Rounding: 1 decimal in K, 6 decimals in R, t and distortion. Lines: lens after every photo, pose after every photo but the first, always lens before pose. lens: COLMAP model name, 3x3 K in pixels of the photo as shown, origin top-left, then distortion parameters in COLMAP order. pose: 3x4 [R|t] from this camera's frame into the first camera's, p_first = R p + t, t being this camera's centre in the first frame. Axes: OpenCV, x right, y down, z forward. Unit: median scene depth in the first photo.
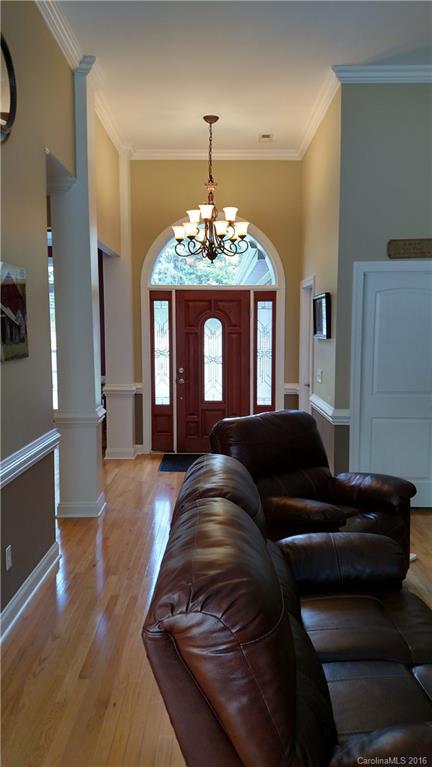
lens RADIAL K [[605.8, 0, 216.2], [0, 605.8, 376.1], [0, 0, 1]] dist [0.056863, -0.108177]
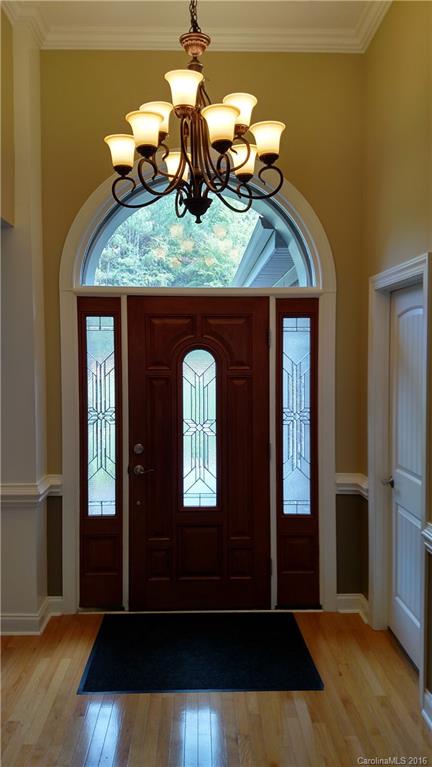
lens RADIAL K [[605.8, 0, 213.0], [0, 605.8, 385.9], [0, 0, 1]] dist [0.056863, -0.108177]
pose [[0.999699, -0.003257, 0.024336, -0.006086], [0.004319, 0.999036, -0.043694, -0.040566], [-0.024170, 0.043786, 0.998749, 0.475526]]
